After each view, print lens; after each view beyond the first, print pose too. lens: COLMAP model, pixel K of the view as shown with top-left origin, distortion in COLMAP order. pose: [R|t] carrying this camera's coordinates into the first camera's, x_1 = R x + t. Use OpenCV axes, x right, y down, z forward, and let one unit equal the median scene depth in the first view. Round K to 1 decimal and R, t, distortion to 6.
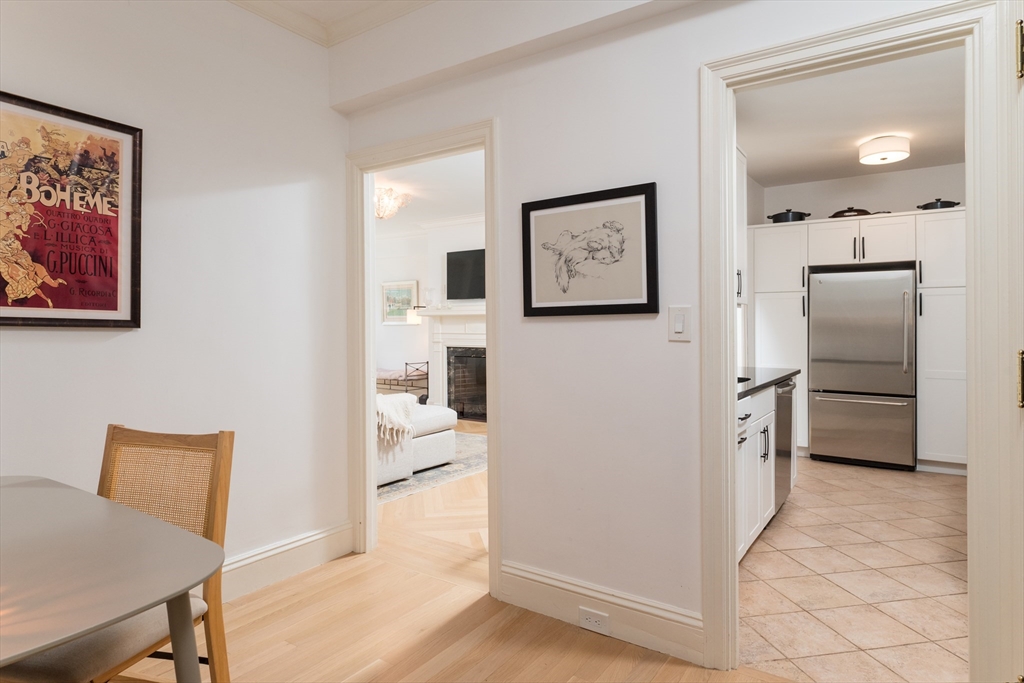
lens RADIAL K [[593.7, 0, 498.6], [0, 593.7, 326.1], [0, 0, 1]] dist [0.002659, 0.000520]
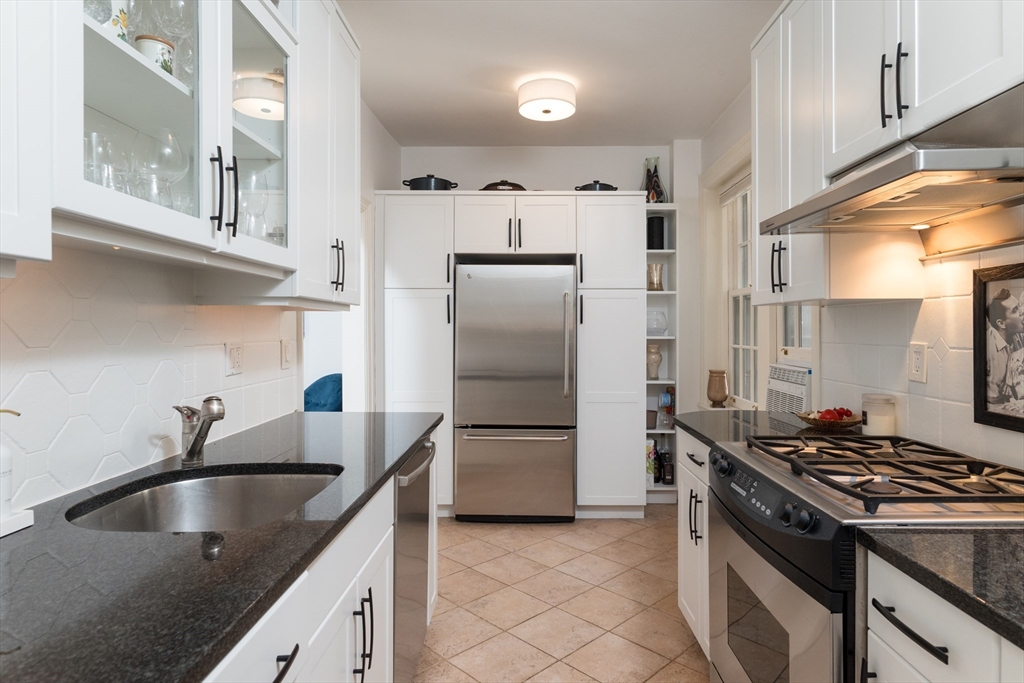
lens RADIAL K [[613.1, 0, 532.4], [0, 613.1, 325.0], [0, 0, 1]] dist [0.000568, -0.001305]
pose [[0.820026, 0.002156, 0.572322, 0.184757], [-0.002390, 0.999997, -0.000343, -0.015232], [-0.572321, -0.001087, 0.820029, 0.357818]]
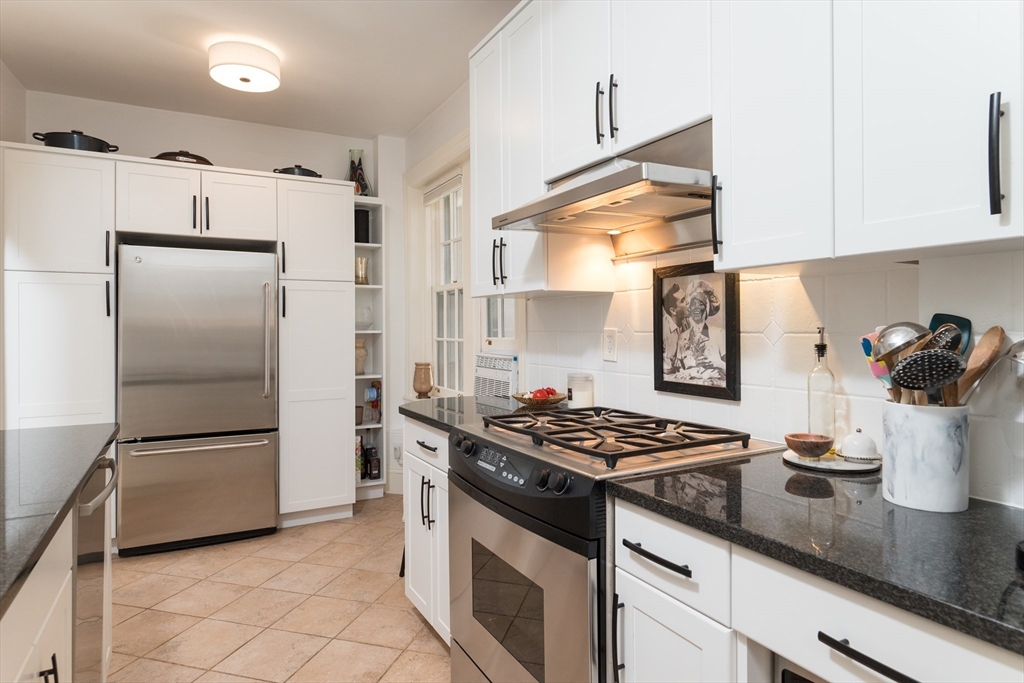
lens RADIAL K [[600.4, 0, 536.3], [0, 600.4, 322.6], [0, 0, 1]] dist [0.002662, -0.000851]
pose [[0.423317, 0.002207, 0.905979, 0.167416], [0.001896, 0.999993, -0.003321, -0.007787], [-0.905980, 0.003124, 0.423310, 0.393160]]
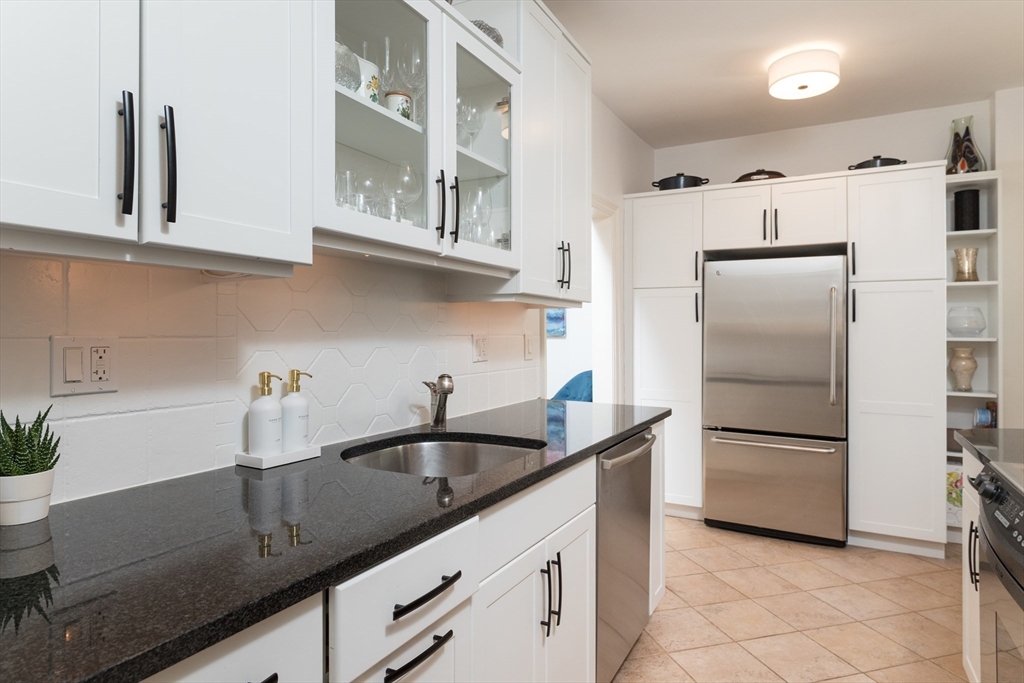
lens RADIAL K [[605.2, 0, 495.7], [0, 605.2, 326.1], [0, 0, 1]] dist [0.000558, -0.000528]
pose [[0.995792, 0.004701, 0.091521, 0.224692], [-0.004261, 0.999978, -0.005001, -0.007275], [-0.091543, 0.004590, 0.995791, 0.328352]]
